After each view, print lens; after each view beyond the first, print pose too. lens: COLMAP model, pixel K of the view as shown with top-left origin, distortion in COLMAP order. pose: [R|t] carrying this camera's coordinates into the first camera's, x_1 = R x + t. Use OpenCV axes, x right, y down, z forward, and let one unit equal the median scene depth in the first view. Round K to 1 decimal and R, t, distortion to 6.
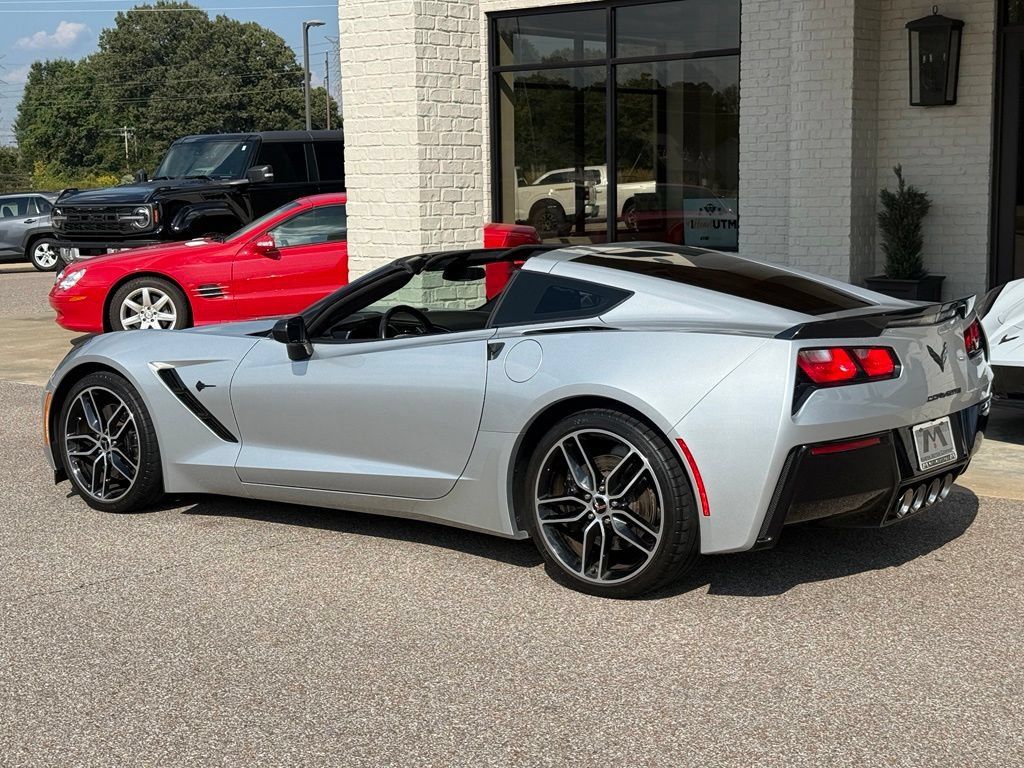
lens RADIAL K [[1628.4, 0, 504.2], [0, 1628.4, 386.4], [0, 0, 1]] dist [0.132282, 0.000000]
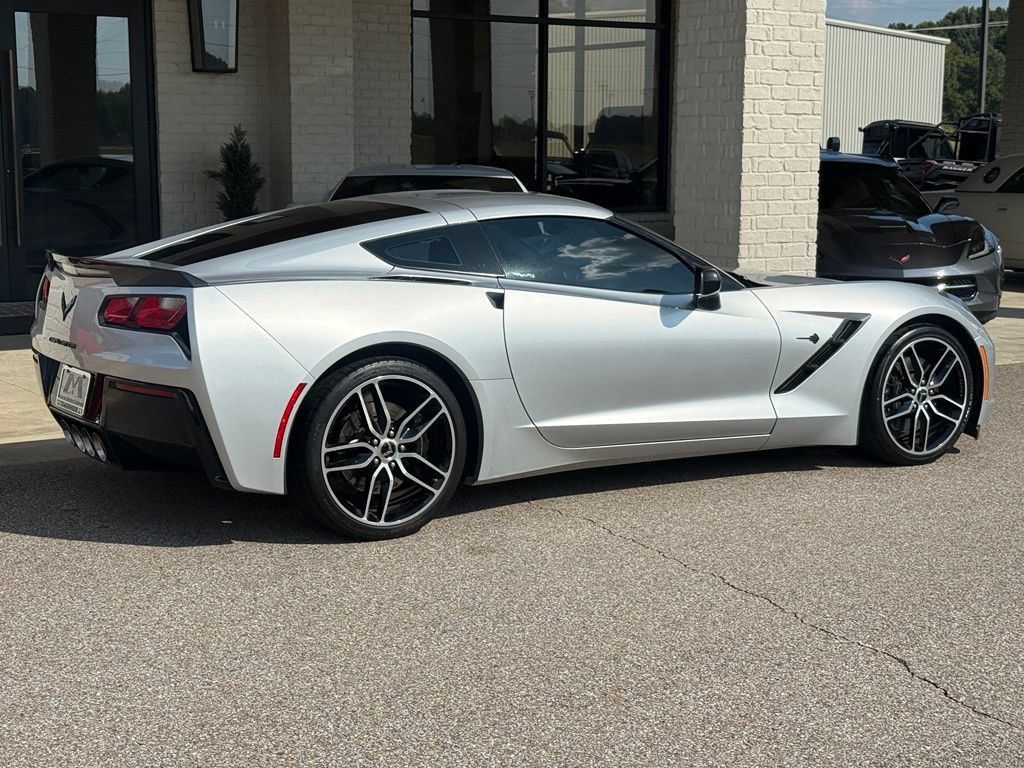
lens RADIAL K [[1699.6, 0, 517.0], [0, 1699.6, 384.4], [0, 0, 1]] dist [0.141419, 0.000000]
pose [[0.288983, -0.117007, 0.950157, -0.703667], [0.113810, 0.989663, 0.087257, -0.050252], [-0.950545, 0.082921, 0.299312, 0.524188]]
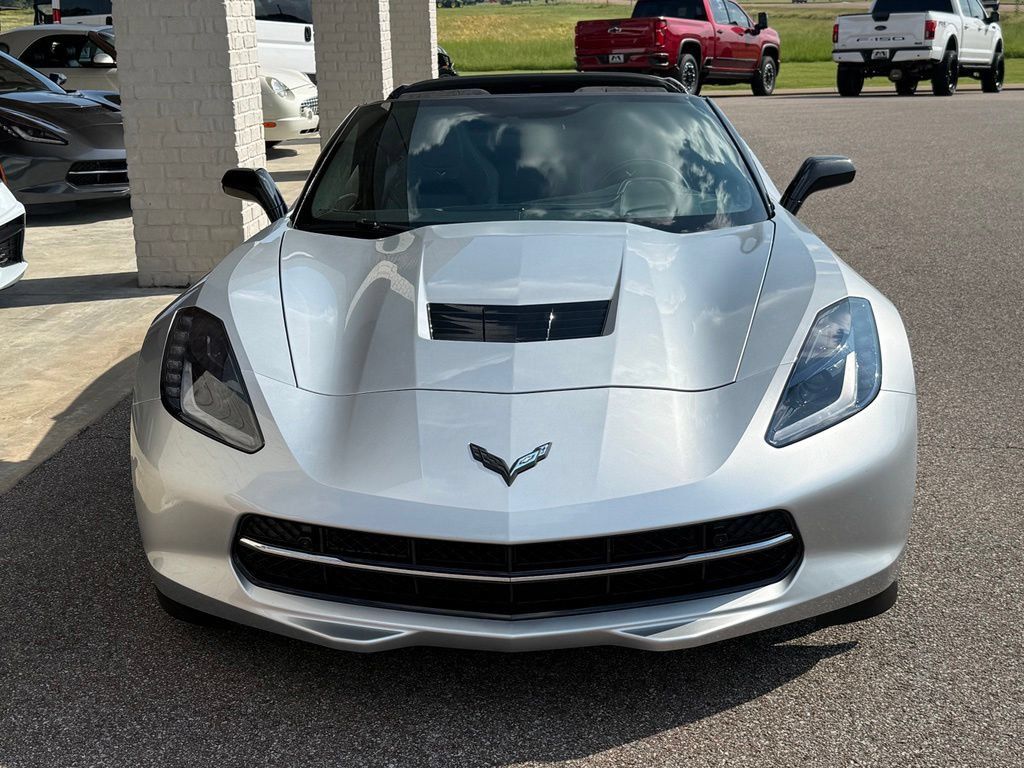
lens RADIAL K [[1427.2, 0, 506.4], [0, 1427.2, 389.4], [0, 0, 1]] dist [0.117020, 0.000000]
pose [[-0.582064, -0.179526, 0.793077, -0.423718], [0.139160, 0.938942, 0.314679, -0.122374], [-0.801147, 0.293528, -0.521541, 1.022700]]
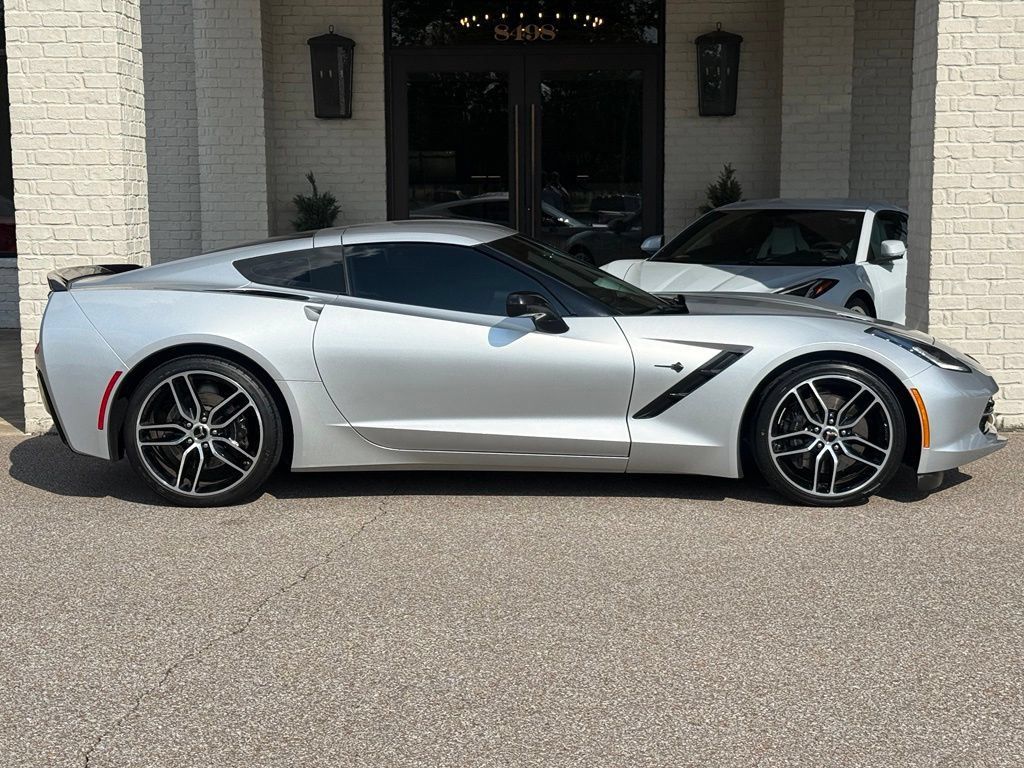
lens RADIAL K [[1699.6, 0, 514.8], [0, 1699.6, 387.8], [0, 0, 1]] dist [0.141419, 0.000000]
pose [[0.786803, -0.061879, 0.614094, -0.479071], [0.072234, 0.997356, 0.007949, 0.006904], [-0.612962, 0.038104, 0.789193, 0.077195]]
